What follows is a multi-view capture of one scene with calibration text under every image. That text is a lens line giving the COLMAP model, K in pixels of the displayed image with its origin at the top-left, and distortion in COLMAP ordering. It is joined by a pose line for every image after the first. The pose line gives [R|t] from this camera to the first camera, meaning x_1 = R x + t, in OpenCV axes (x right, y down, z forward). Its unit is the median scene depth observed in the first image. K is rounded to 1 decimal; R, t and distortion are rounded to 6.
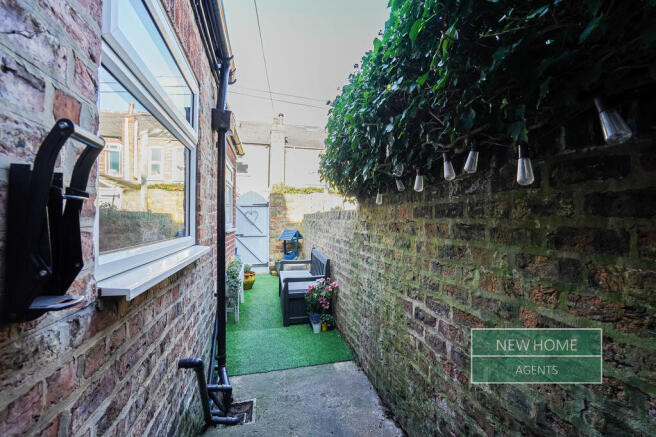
lens RADIAL K [[305.3, 0, 328.0], [0, 305.3, 218.5], [0, 0, 1]] dist [-0.000768, 0.000236]
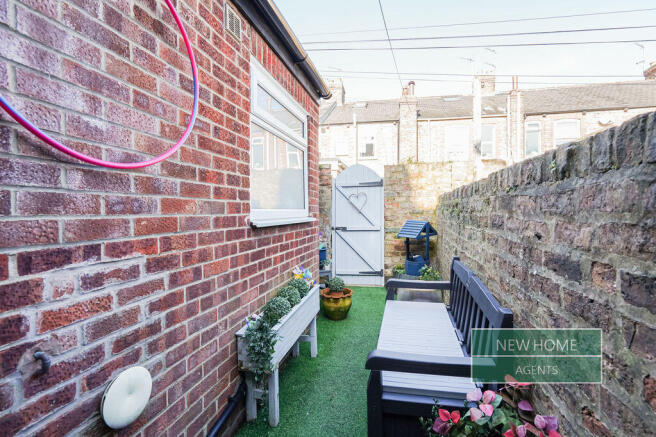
lens RADIAL K [[313.9, 0, 341.2], [0, 313.9, 215.6], [0, 0, 1]] dist [-0.005827, 0.000759]
pose [[0.923399, -0.006704, -0.383782, -0.017852], [0.012829, 0.999828, 0.013400, 0.015643], [0.383626, -0.017297, 0.923327, 0.343495]]
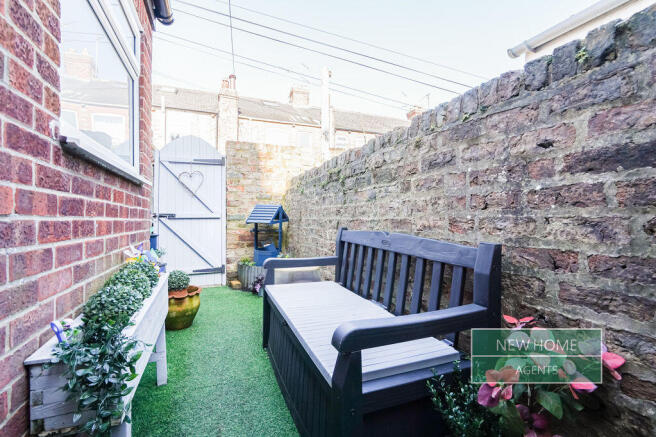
lens RADIAL K [[313.9, 0, 341.2], [0, 313.9, 215.6], [0, 0, 1]] dist [-0.005827, 0.000759]
pose [[0.980696, -0.004476, 0.195488, -0.099725], [0.006044, 0.999954, -0.007429, 0.059602], [-0.195446, 0.008467, 0.980678, 0.405679]]
